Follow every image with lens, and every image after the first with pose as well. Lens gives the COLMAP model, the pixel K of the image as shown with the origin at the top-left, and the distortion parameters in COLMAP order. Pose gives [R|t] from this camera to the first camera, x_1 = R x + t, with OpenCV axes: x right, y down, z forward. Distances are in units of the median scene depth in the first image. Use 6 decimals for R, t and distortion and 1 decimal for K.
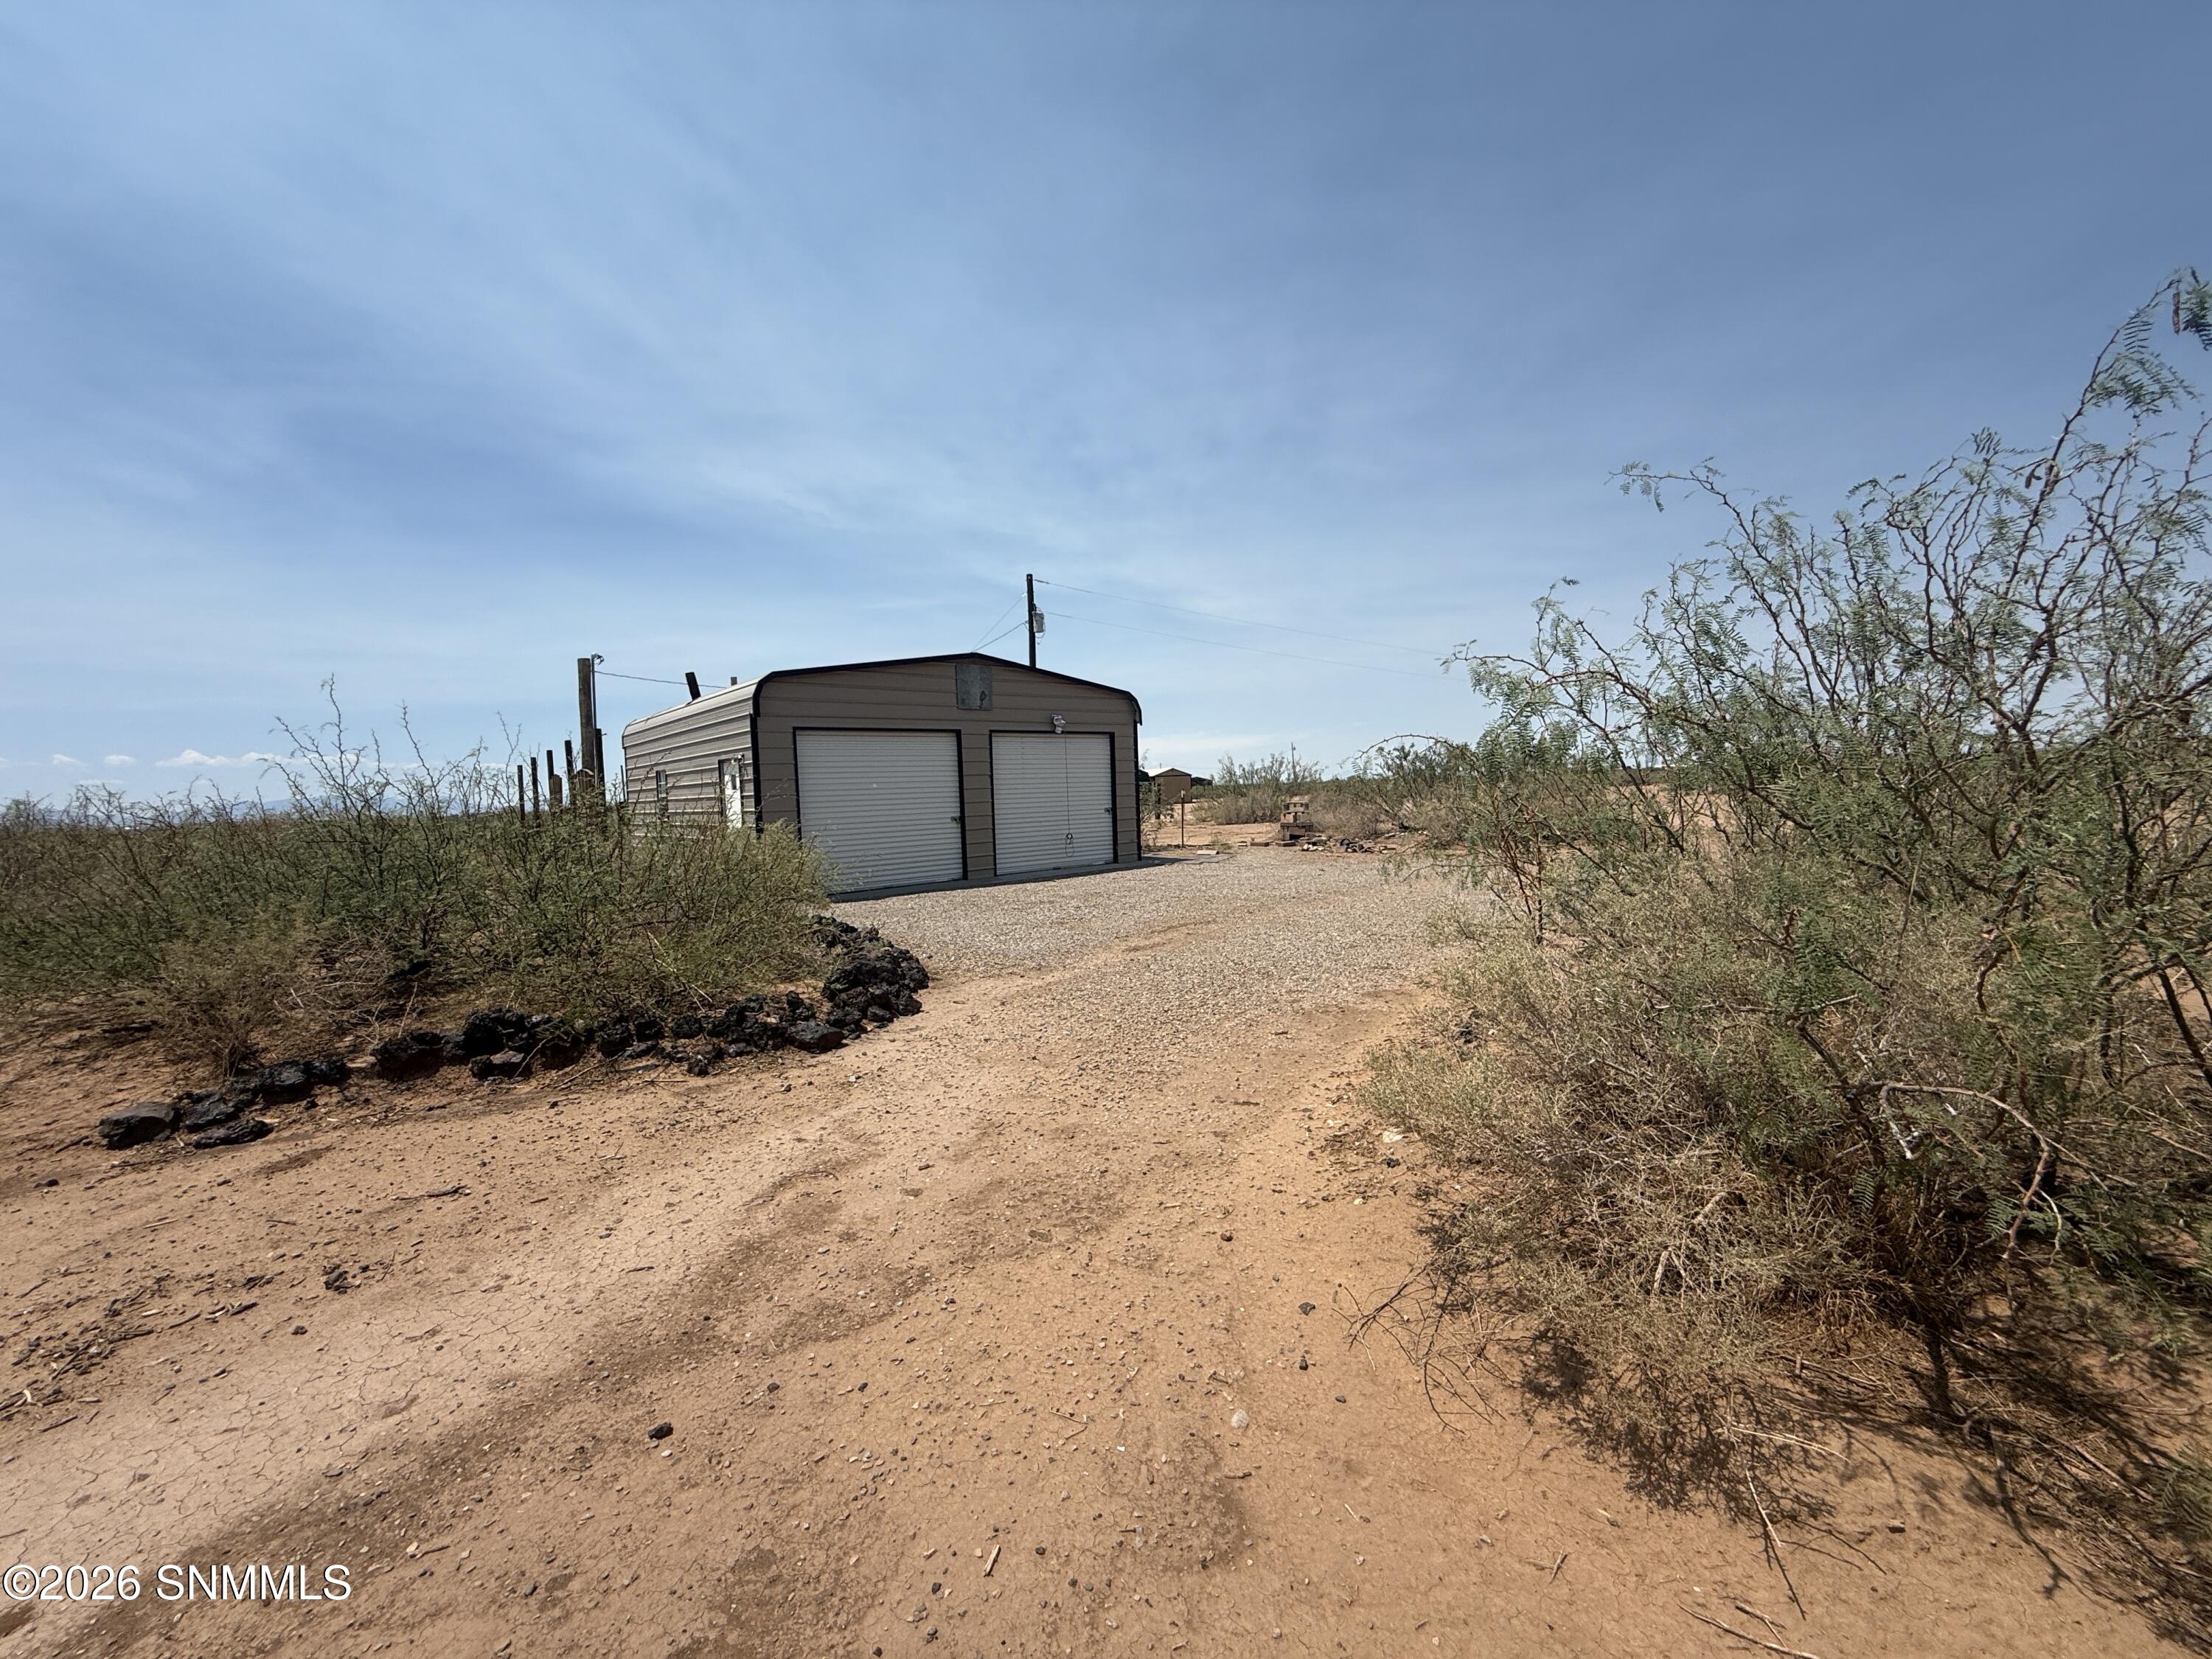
lens RADIAL K [[885.4, 0, 1098.4], [0, 885.4, 833.9], [0, 0, 1]] dist [-0.001123, 0.000553]
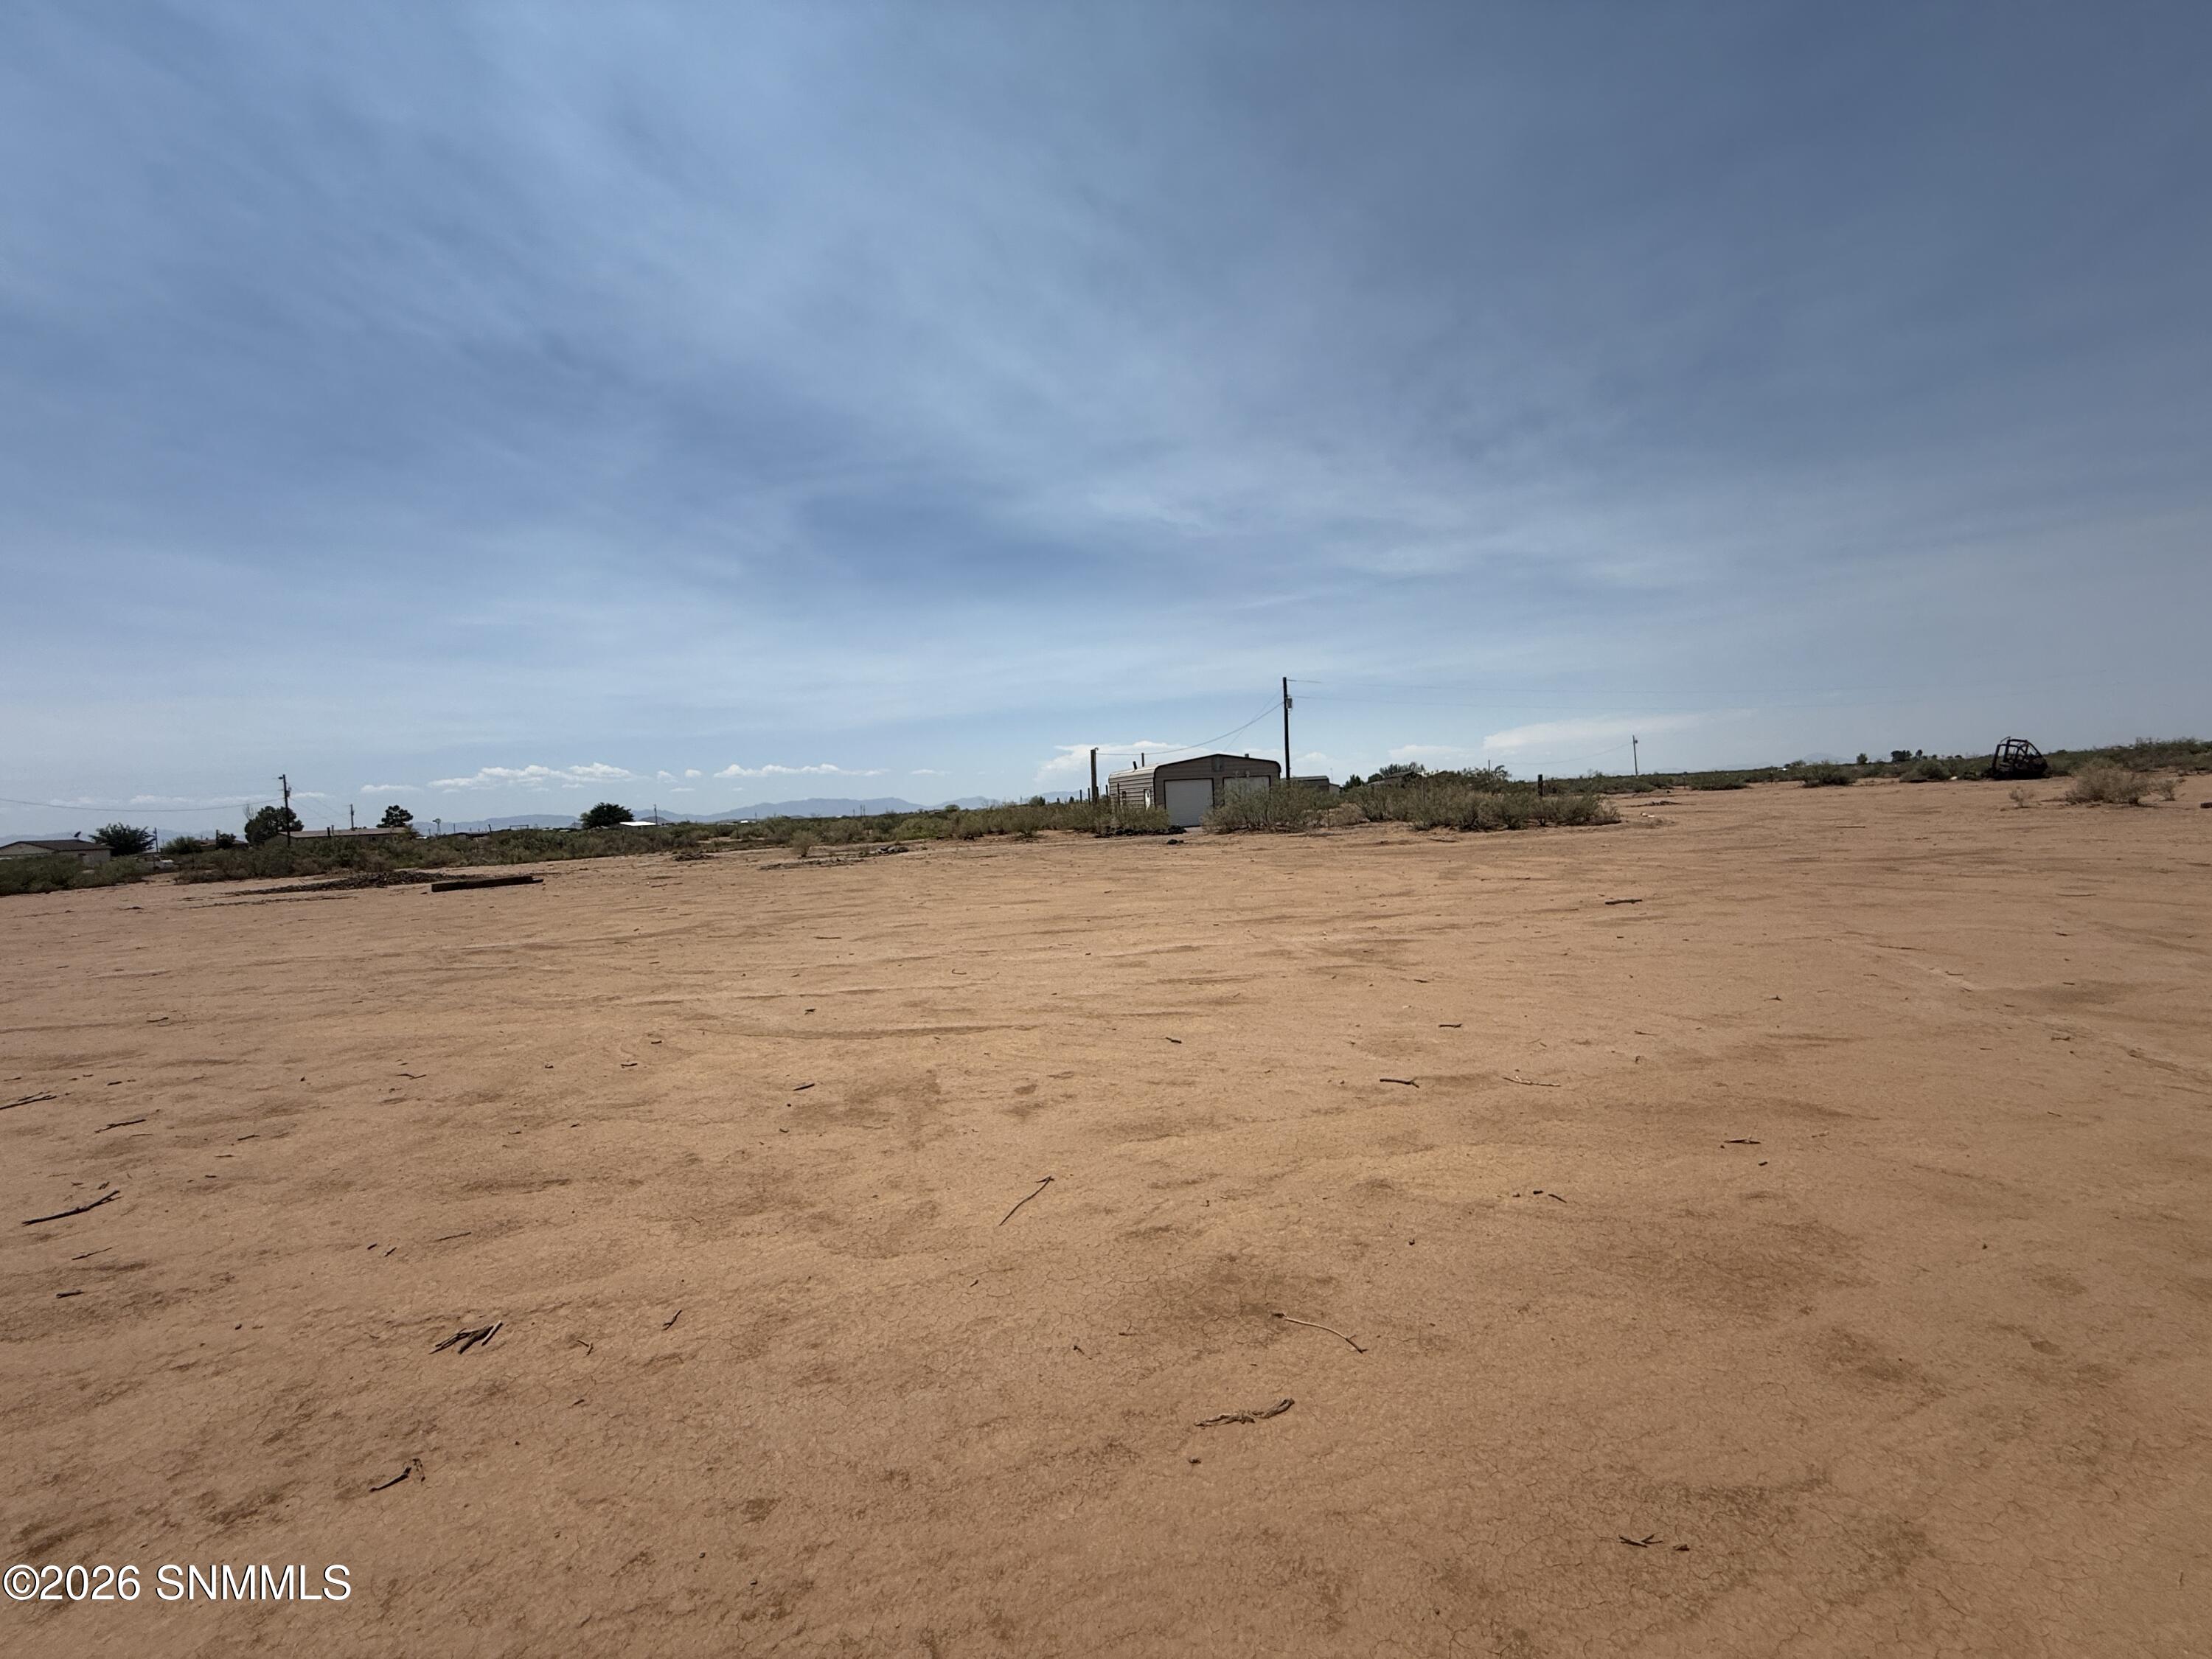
lens RADIAL K [[885.4, 0, 1104.8], [0, 885.4, 853.1], [0, 0, 1]] dist [-0.001123, 0.000553]
pose [[0.920323, 0.014062, -0.390907, 0.648568], [-0.003843, 0.999630, 0.026910, 0.061546], [0.391141, -0.023264, 0.920037, -1.851373]]
